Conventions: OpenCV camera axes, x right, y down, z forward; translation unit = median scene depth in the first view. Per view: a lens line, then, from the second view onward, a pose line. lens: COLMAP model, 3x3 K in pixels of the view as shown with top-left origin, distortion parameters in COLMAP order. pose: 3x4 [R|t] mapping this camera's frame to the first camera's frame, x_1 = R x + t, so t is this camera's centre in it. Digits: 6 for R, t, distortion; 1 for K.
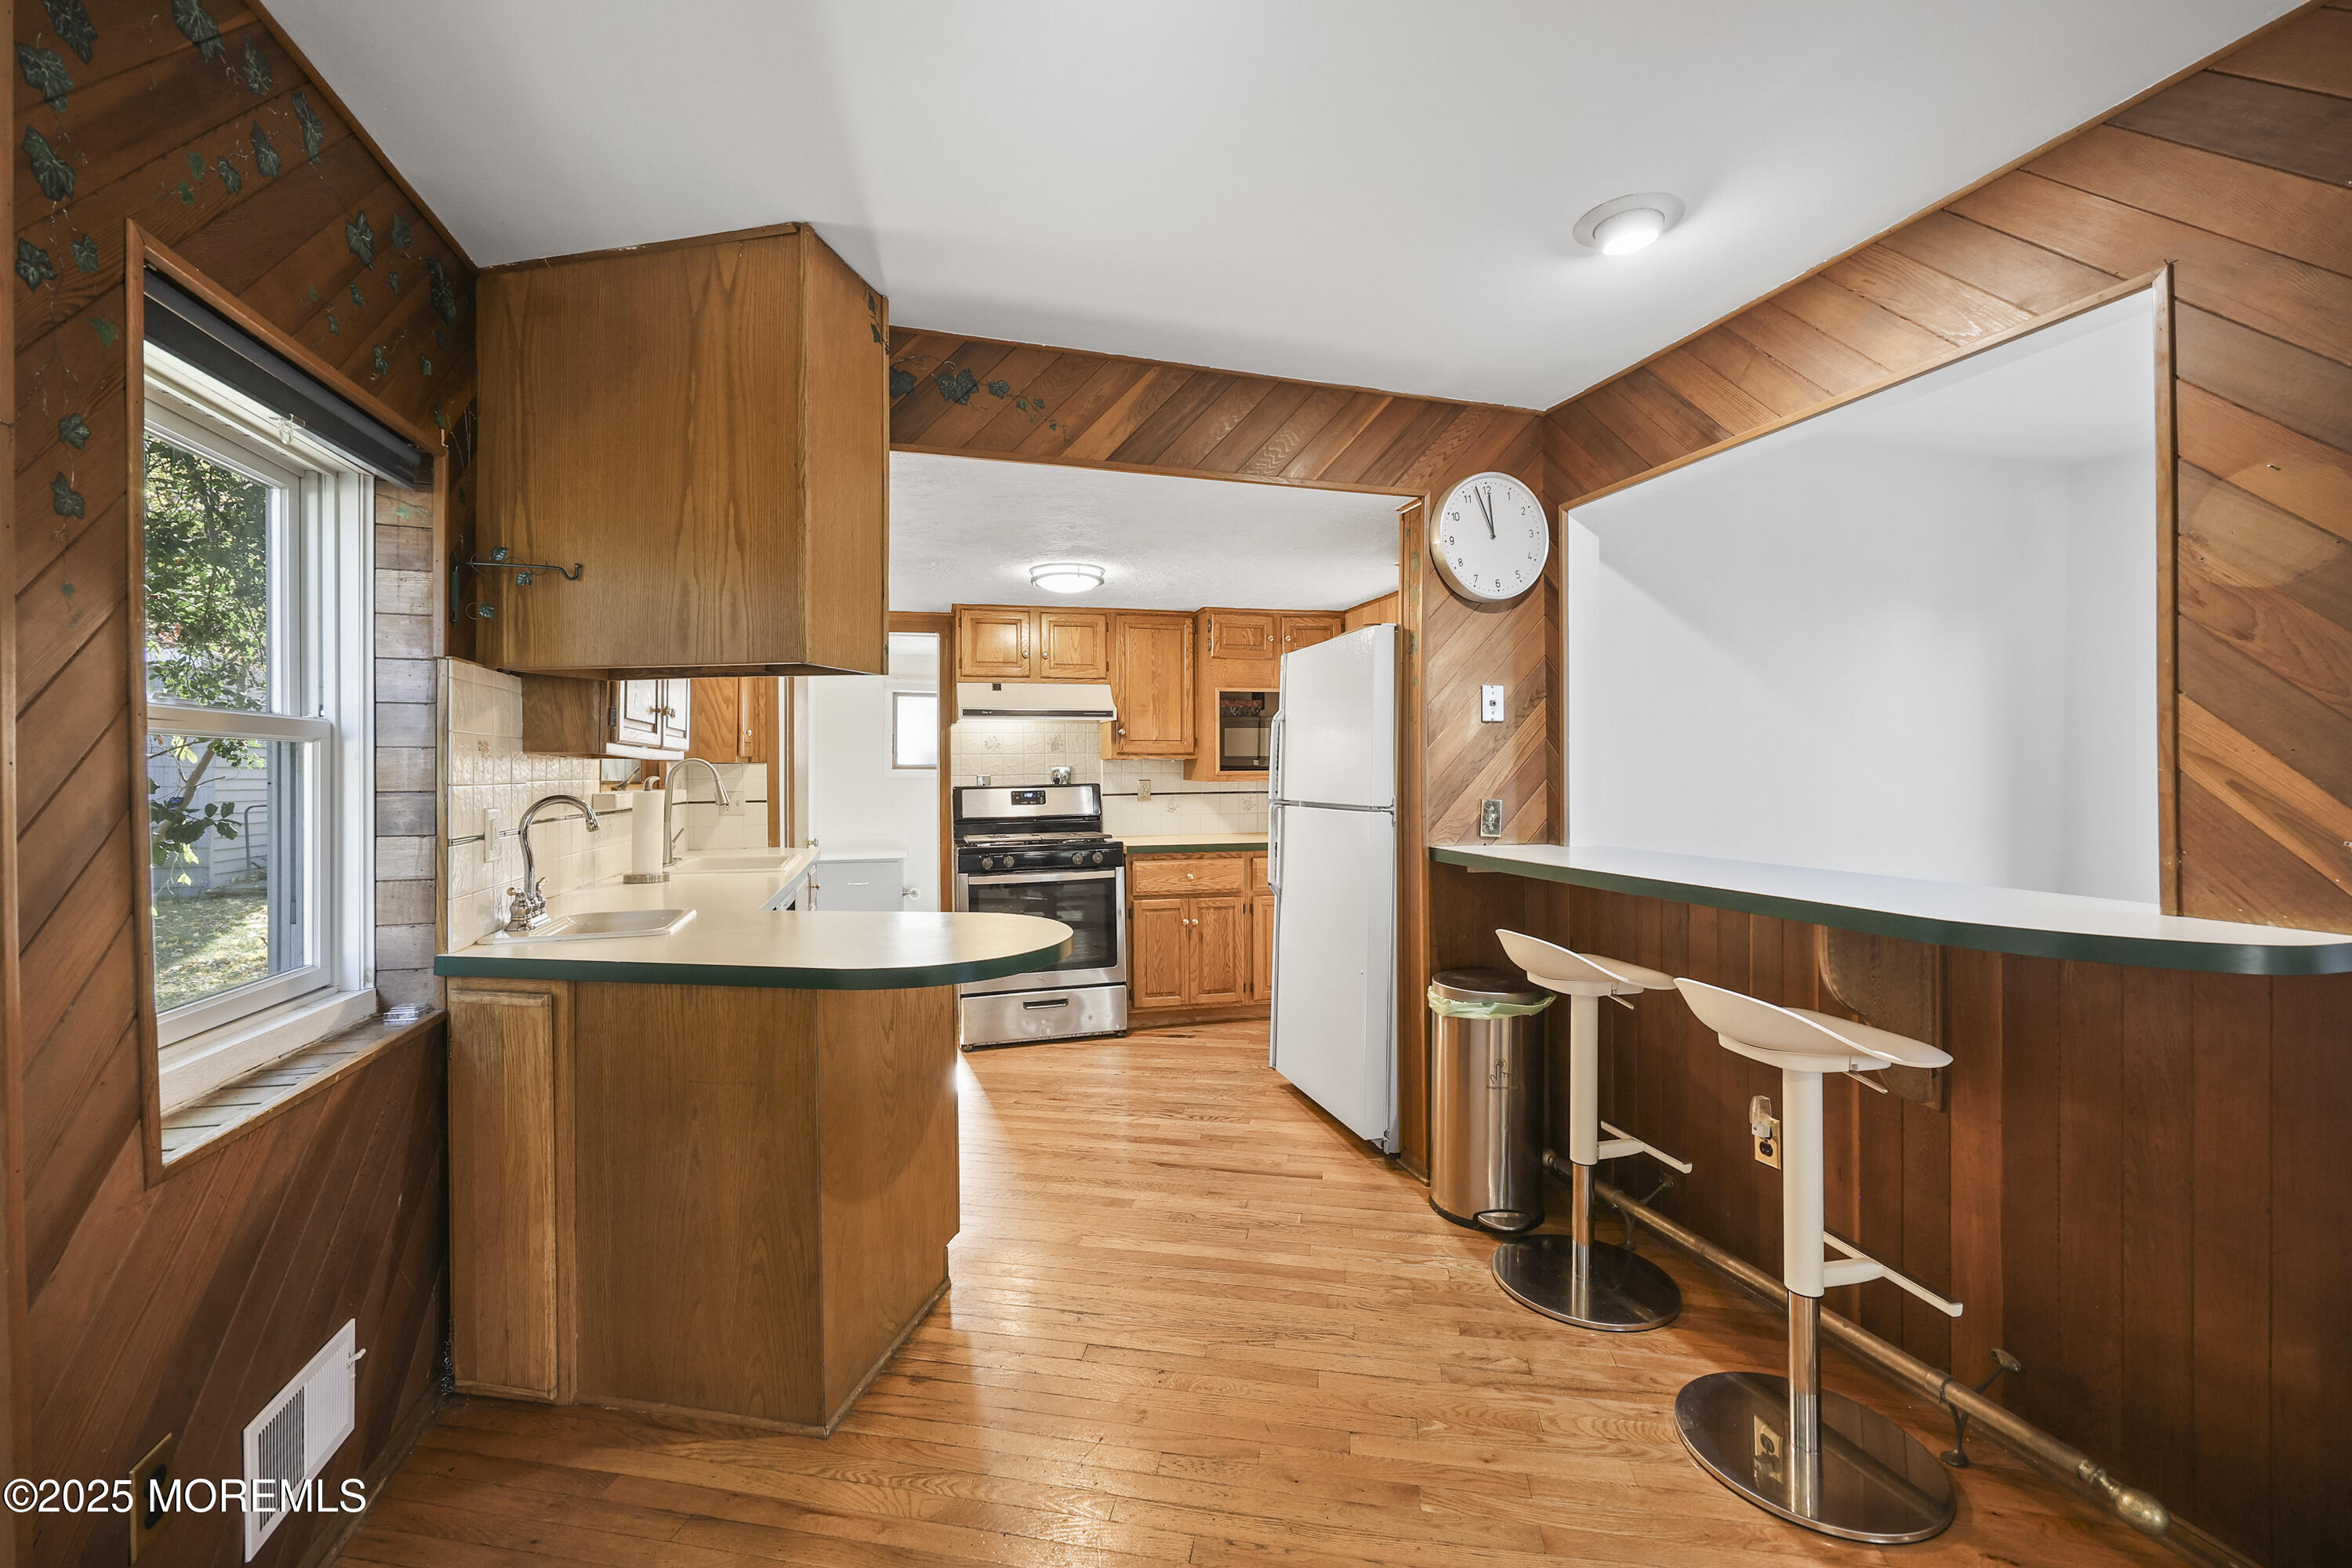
lens RADIAL K [[960.6, 0, 1172.1], [0, 960.6, 772.3], [0, 0, 1]] dist [0.001849, -0.000099]
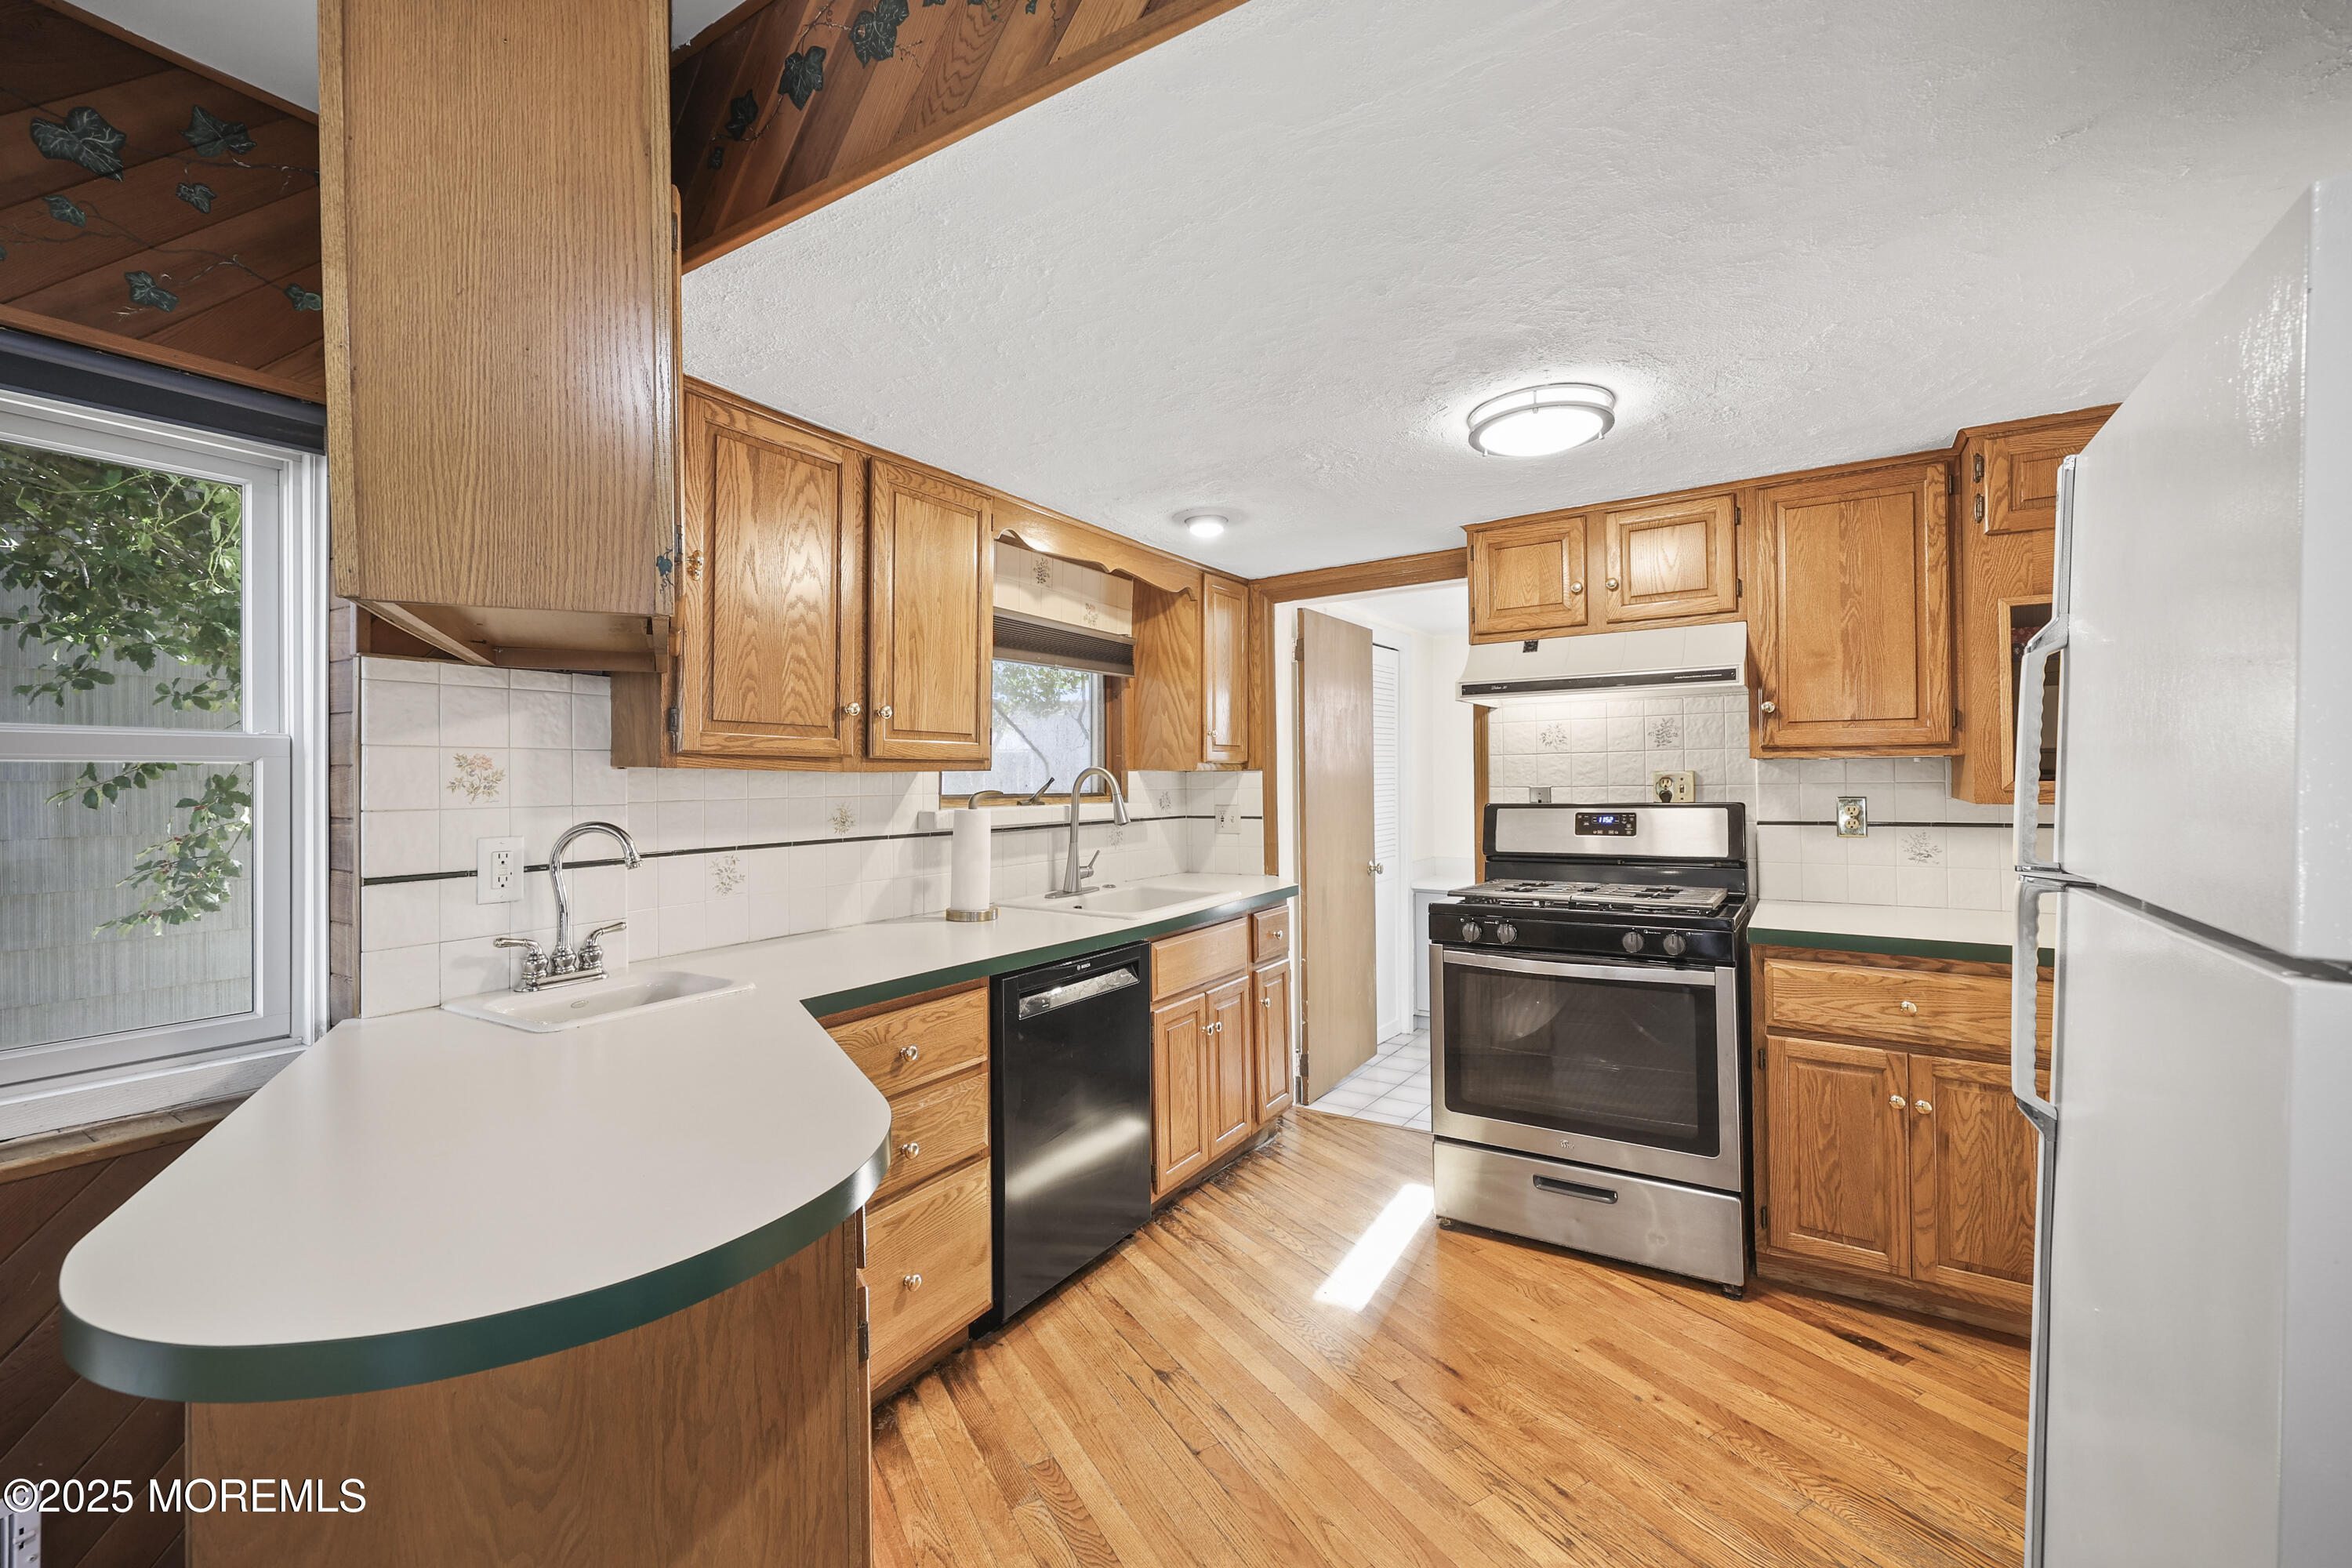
lens RADIAL K [[960.6, 0, 1169.4], [0, 960.6, 769.4], [0, 0, 1]] dist [0.001849, -0.000099]
pose [[0.662120, -0.005597, -0.749377, 0.239337], [0.003144, 0.999984, -0.004690, -0.012055], [0.749391, 0.000749, 0.662127, 0.756004]]
